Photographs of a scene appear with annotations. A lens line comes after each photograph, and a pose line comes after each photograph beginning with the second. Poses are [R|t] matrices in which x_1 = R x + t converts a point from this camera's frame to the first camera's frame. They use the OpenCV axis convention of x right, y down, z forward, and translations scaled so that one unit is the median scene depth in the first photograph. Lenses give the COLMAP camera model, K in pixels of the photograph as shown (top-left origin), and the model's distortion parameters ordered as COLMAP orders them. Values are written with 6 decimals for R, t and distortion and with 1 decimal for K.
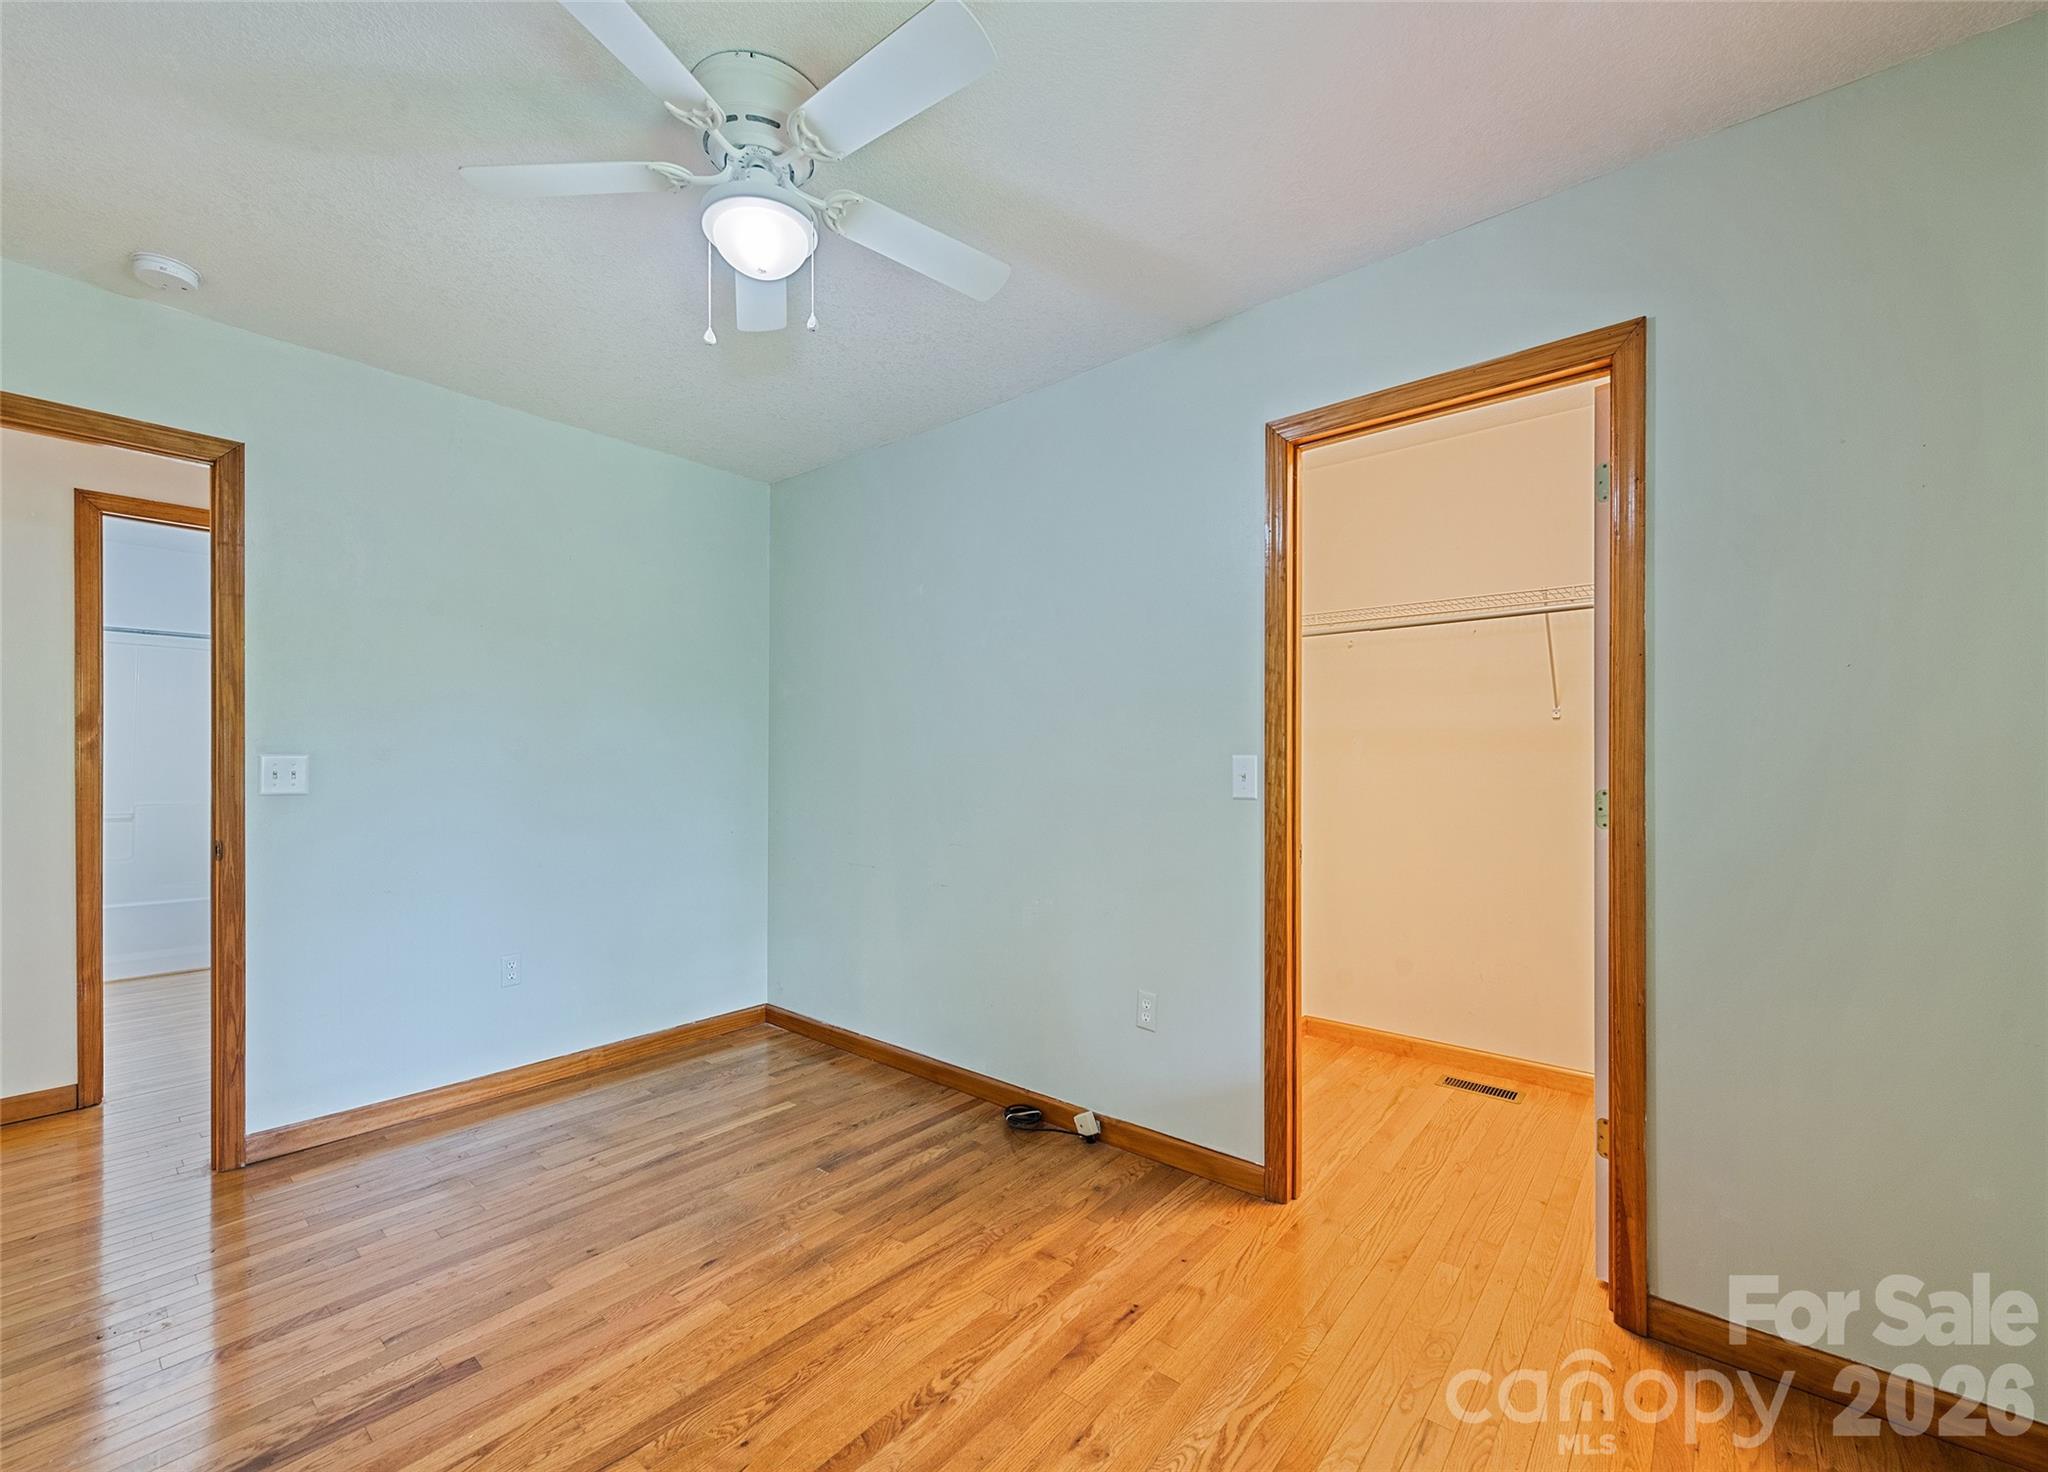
lens RADIAL K [[834.1, 0, 1016.3], [0, 834.1, 756.9], [0, 0, 1]] dist [0.011349, -0.000128]
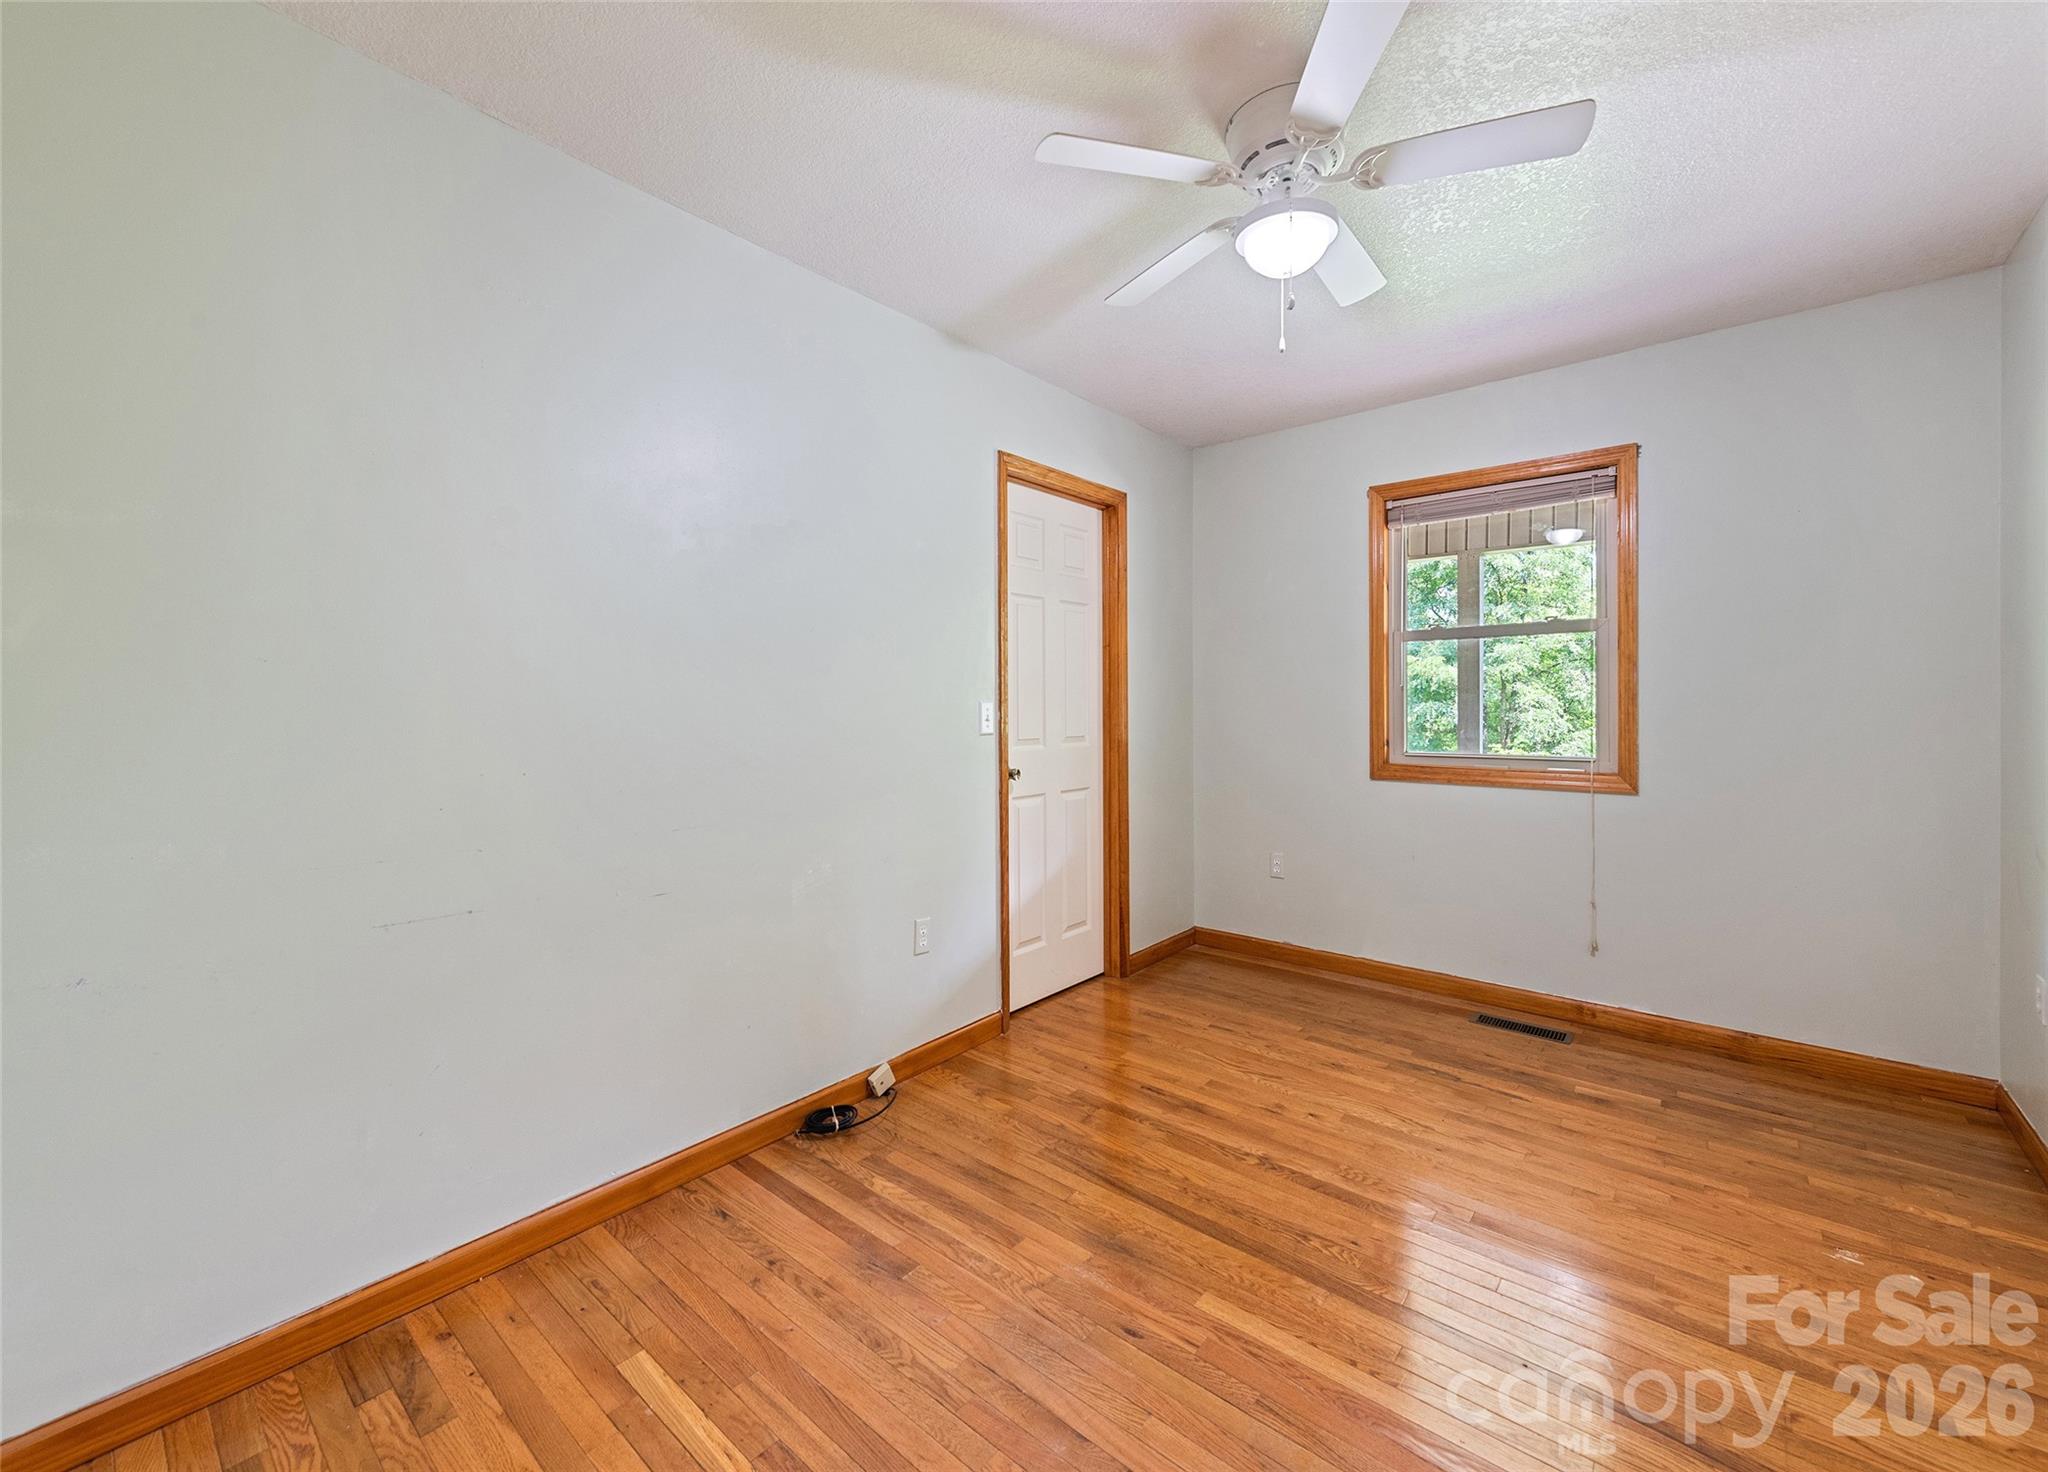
lens RADIAL K [[822.4, 0, 1017.7], [0, 822.4, 705.2], [0, 0, 1]] dist [0.002149, -0.000292]
pose [[0.010632, -0.003953, 0.999936, -0.973463], [0.004519, 0.999982, 0.003905, 0.000326], [-0.999933, 0.004478, 0.010650, 0.927355]]
